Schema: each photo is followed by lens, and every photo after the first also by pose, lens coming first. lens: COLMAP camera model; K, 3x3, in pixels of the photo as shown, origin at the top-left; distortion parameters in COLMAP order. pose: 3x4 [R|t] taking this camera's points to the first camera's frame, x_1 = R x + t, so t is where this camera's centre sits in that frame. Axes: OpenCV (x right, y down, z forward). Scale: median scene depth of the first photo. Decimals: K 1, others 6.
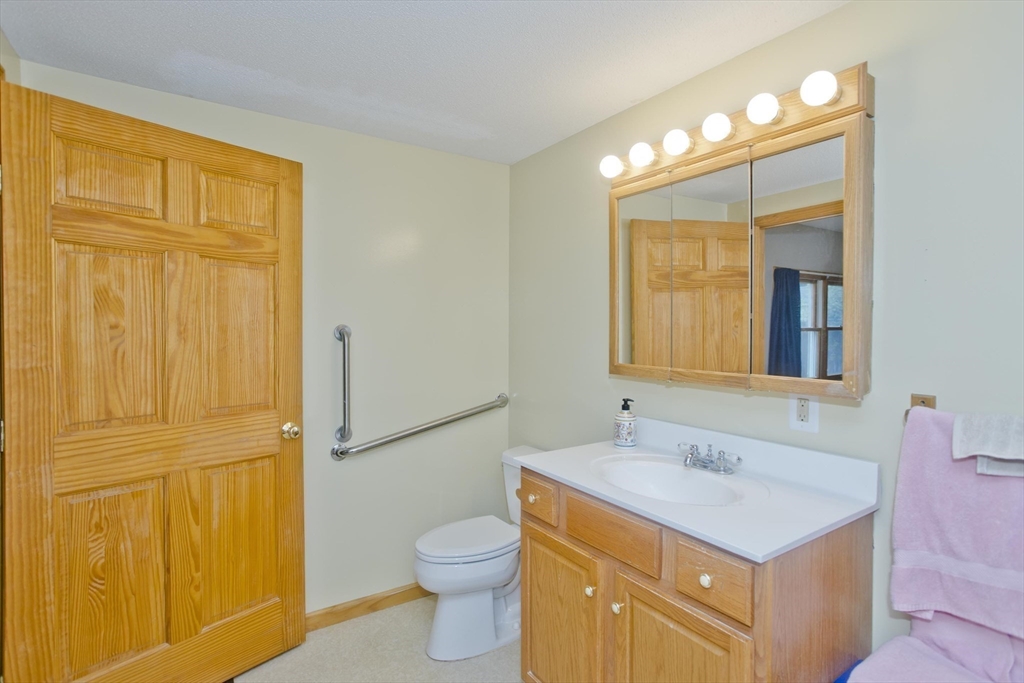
lens RADIAL K [[514.7, 0, 511.1], [0, 514.7, 339.4], [0, 0, 1]] dist [-0.015107, 0.000683]
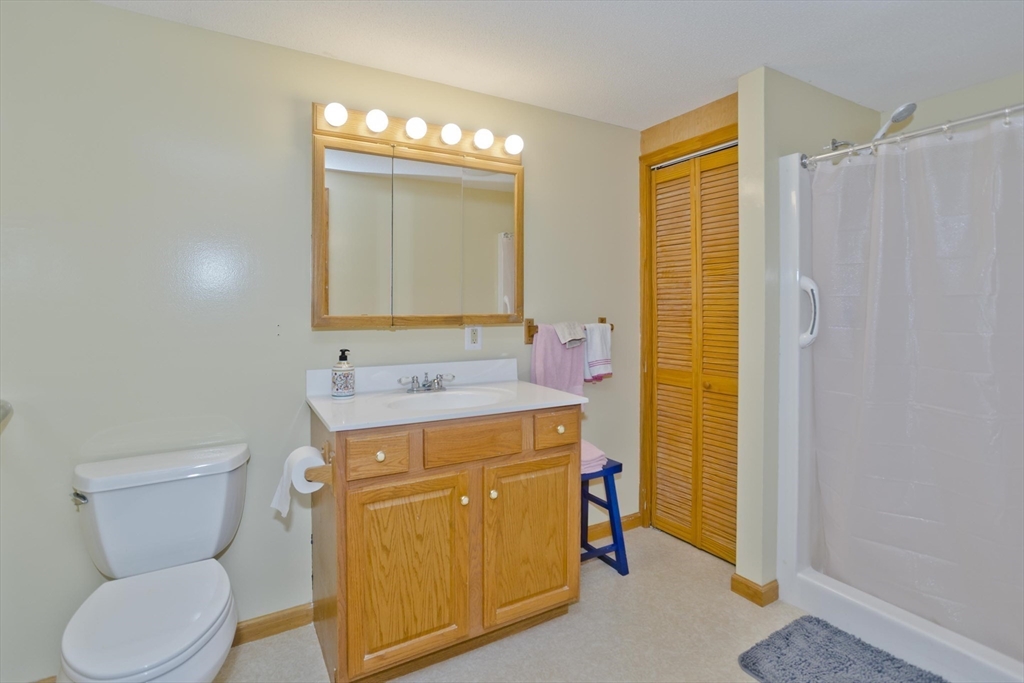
lens RADIAL K [[496.4, 0, 516.9], [0, 496.4, 307.5], [0, 0, 1]] dist [-0.002339, 0.000013]
pose [[0.060385, -0.005563, 0.998160, -0.833061], [0.018678, 0.999816, 0.004442, 0.040960], [-0.998000, 0.018375, 0.060478, 0.690388]]
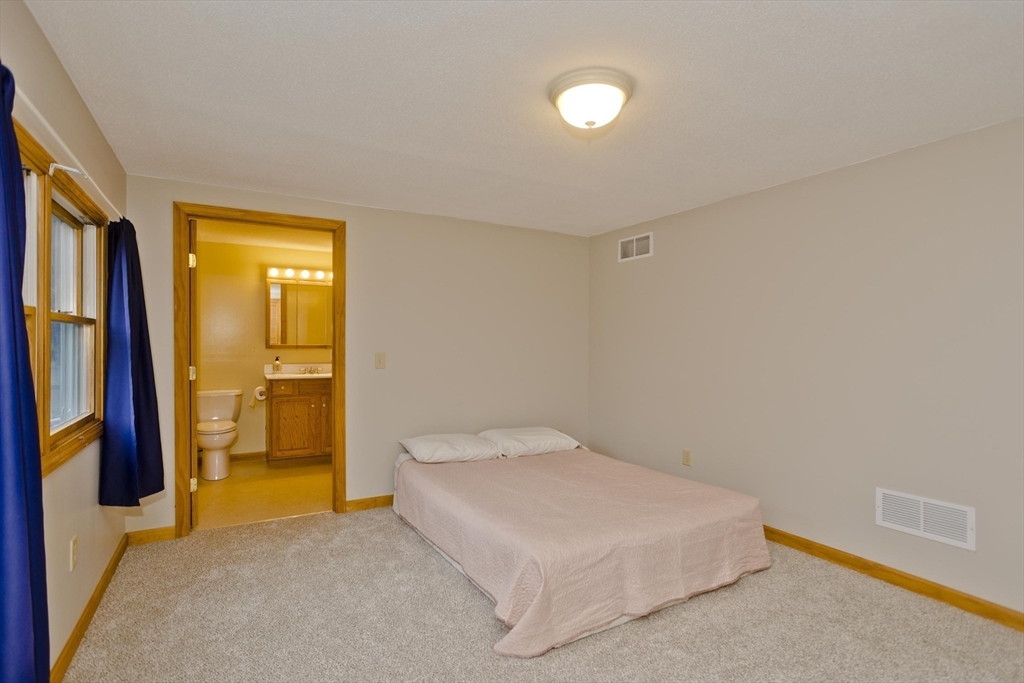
lens RADIAL K [[514.7, 0, 511.1], [0, 514.7, 339.4], [0, 0, 1]] dist [-0.015107, 0.000683]
pose [[0.092764, 0.002913, 0.995684, -2.758937], [0.011152, 0.999930, -0.003965, 0.055238], [-0.995626, 0.011471, 0.092725, -0.580301]]
